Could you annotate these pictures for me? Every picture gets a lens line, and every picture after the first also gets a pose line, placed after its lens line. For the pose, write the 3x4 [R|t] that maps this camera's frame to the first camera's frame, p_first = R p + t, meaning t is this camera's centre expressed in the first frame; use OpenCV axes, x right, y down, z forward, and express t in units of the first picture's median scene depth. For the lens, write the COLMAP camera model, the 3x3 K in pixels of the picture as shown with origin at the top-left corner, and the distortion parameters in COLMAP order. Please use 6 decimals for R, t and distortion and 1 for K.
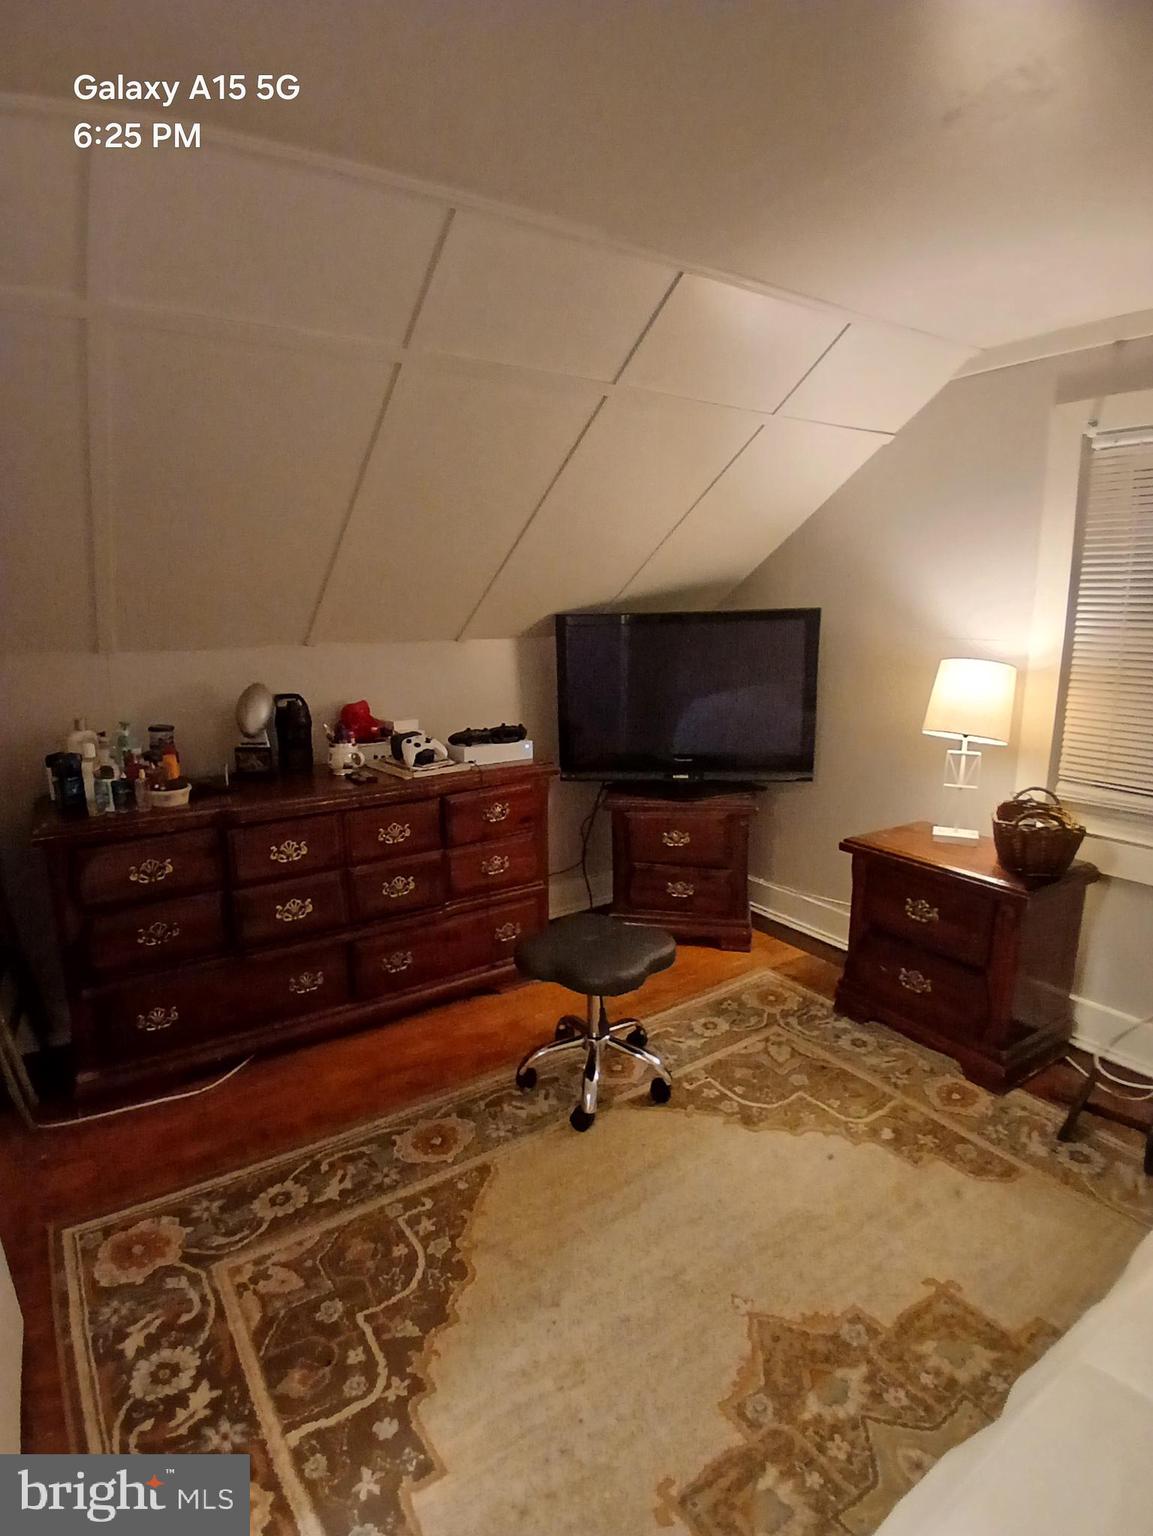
lens RADIAL K [[771.3, 0, 556.4], [0, 771.3, 762.5], [0, 0, 1]] dist [0.027693, -0.061726]
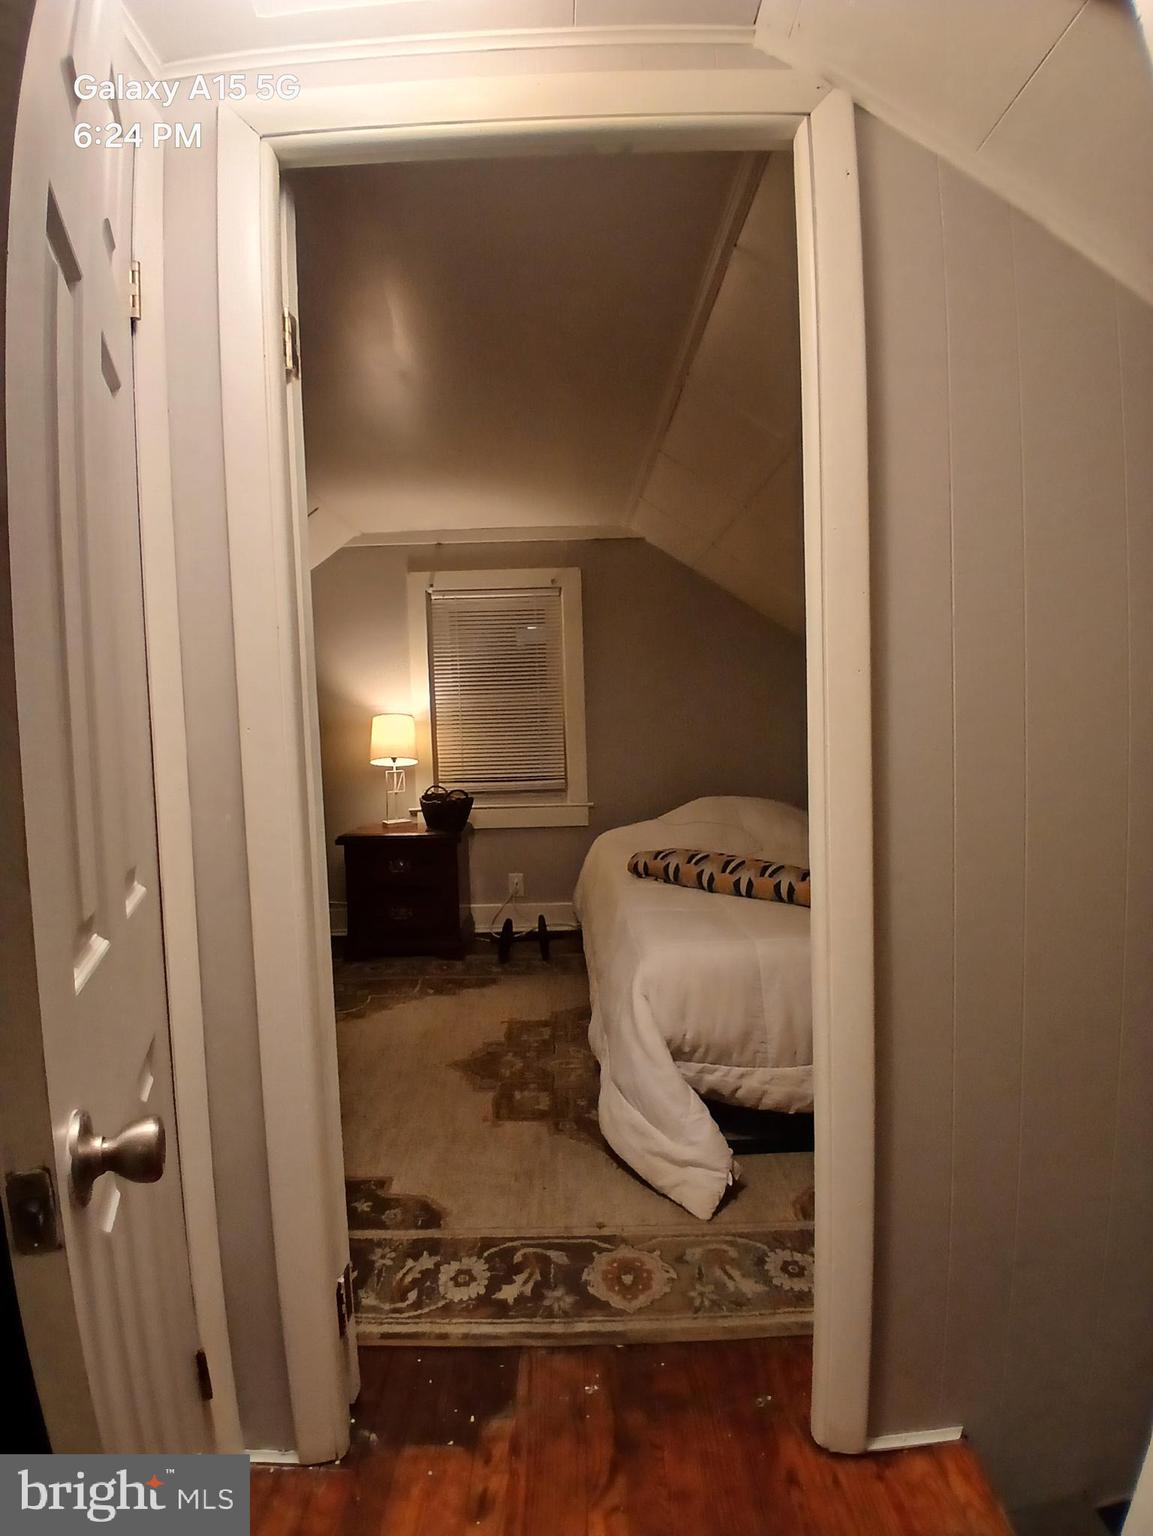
lens RADIAL K [[771.3, 0, 556.4], [0, 771.3, 762.5], [0, 0, 1]] dist [0.027693, -0.061726]
pose [[0.546775, -0.048170, 0.835893, -0.788127], [0.186706, 0.980220, -0.065641, 0.170633], [-0.816197, 0.191957, 0.544954, -0.199625]]
